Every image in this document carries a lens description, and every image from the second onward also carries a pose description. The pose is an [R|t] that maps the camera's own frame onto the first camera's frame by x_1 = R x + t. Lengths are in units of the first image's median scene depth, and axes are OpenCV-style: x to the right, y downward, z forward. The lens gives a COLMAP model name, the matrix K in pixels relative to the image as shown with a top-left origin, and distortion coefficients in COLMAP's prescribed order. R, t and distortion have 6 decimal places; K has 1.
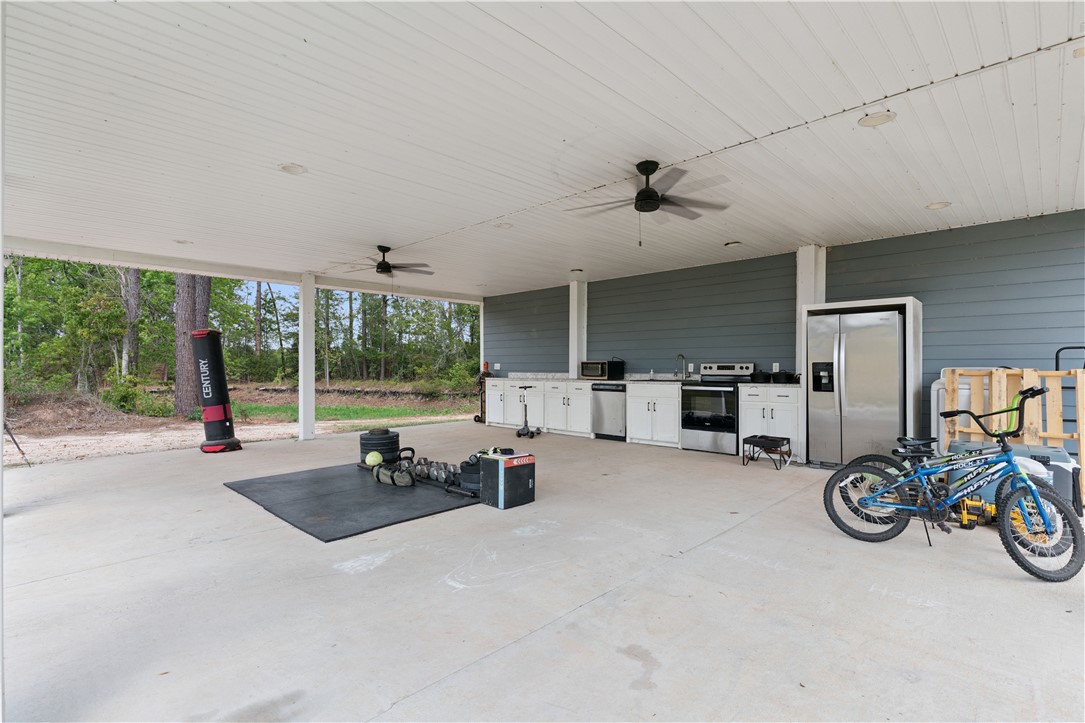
lens RADIAL K [[522.2, 0, 542.5], [0, 522.2, 361.5], [0, 0, 1]] dist [-0.000149, -0.000025]
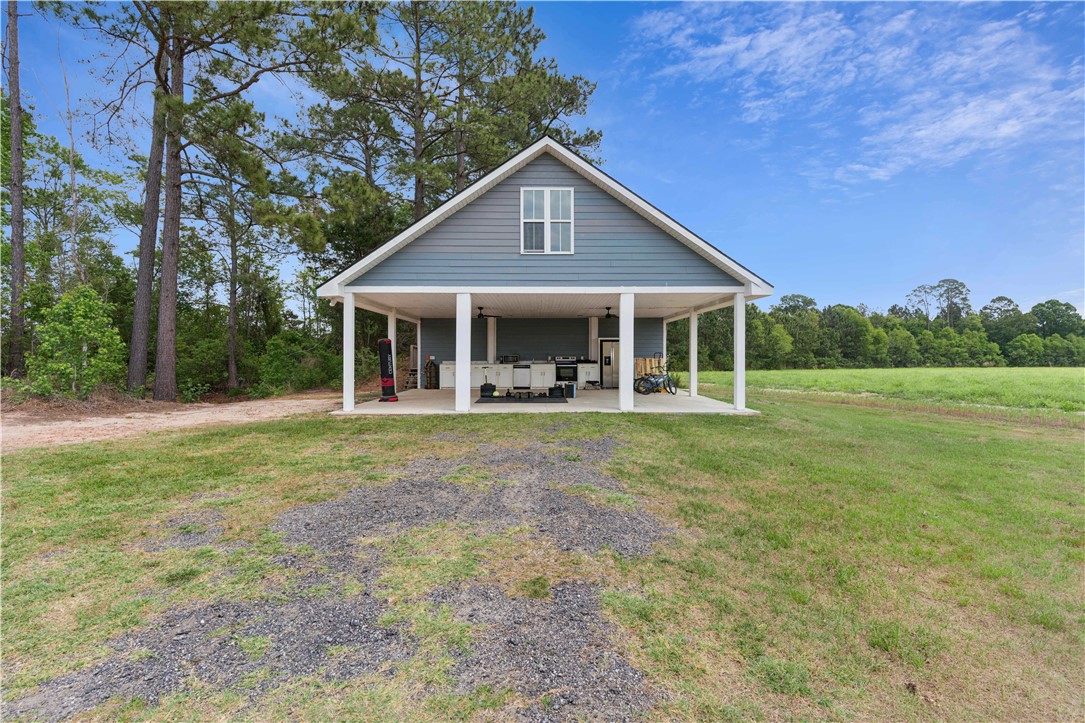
lens RADIAL K [[522.2, 0, 542.5], [0, 522.2, 361.5], [0, 0, 1]] dist [-0.000149, -0.000025]
pose [[0.702501, -0.003391, 0.711674, -1.645158], [-0.005699, 0.999930, 0.010391, 0.002282], [-0.711660, -0.011355, 0.702433, -0.789857]]
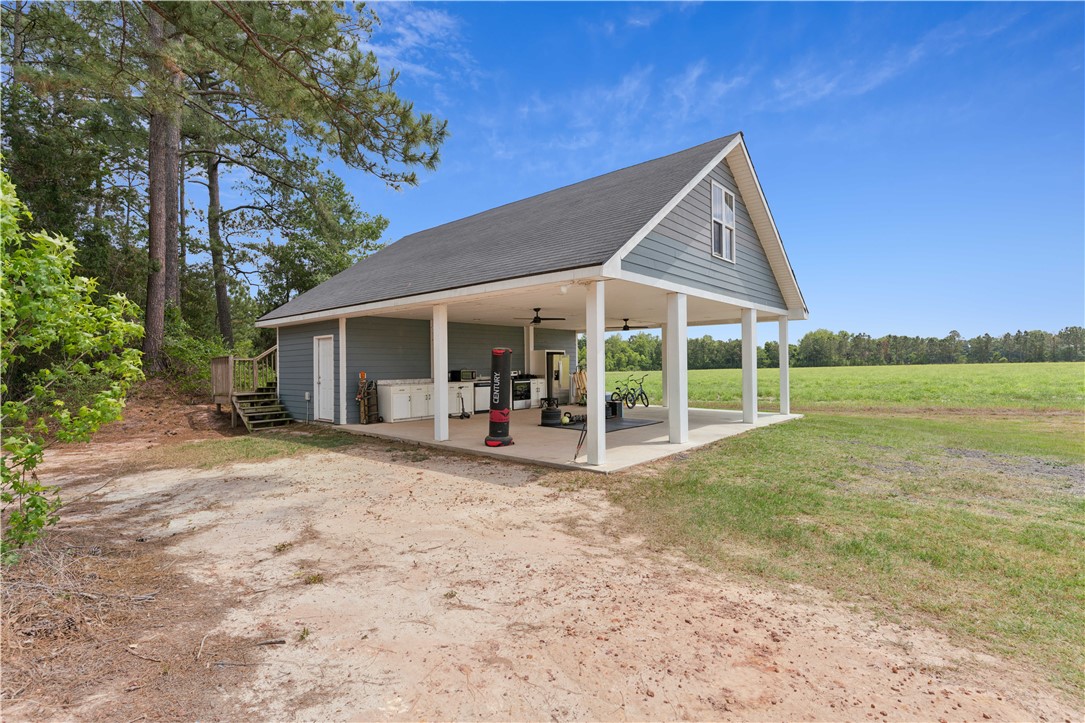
lens RADIAL K [[522.2, 0, 542.5], [0, 522.2, 361.5], [0, 0, 1]] dist [-0.000149, -0.000025]
pose [[-0.062992, 0.009320, 0.997971, -1.938990], [0.001514, 0.999956, -0.009243, -0.016485], [-0.998013, 0.000929, -0.063003, 1.019789]]
